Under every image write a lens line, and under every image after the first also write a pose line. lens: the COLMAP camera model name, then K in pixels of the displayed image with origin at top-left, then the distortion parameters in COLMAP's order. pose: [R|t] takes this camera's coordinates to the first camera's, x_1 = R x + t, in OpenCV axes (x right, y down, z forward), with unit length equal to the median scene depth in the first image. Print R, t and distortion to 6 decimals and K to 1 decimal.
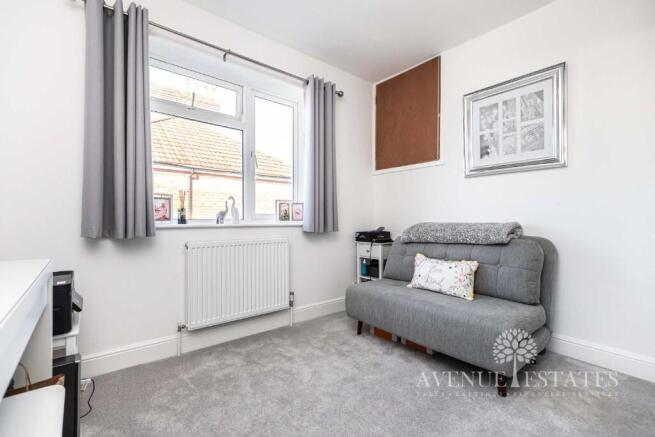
lens RADIAL K [[295.5, 0, 324.2], [0, 295.5, 217.6], [0, 0, 1]] dist [0.002412, 0.000163]
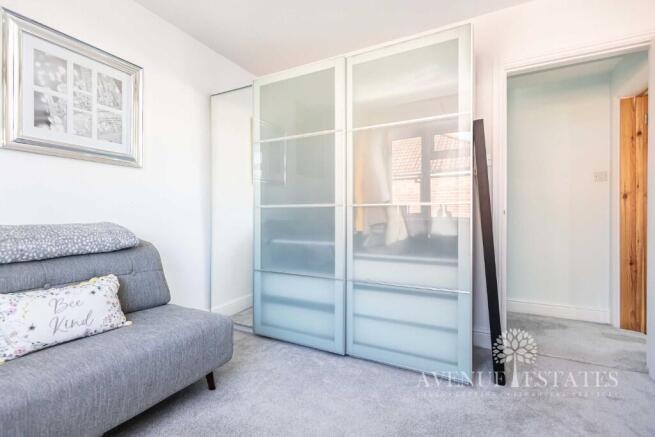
lens RADIAL K [[295.5, 0, 324.2], [0, 295.5, 217.6], [0, 0, 1]] dist [0.002412, 0.000163]
pose [[-0.369797, 0.004473, 0.929102, -0.340670], [-0.002344, 0.999981, -0.005747, 0.005155], [-0.929109, -0.004304, -0.369780, 0.692153]]
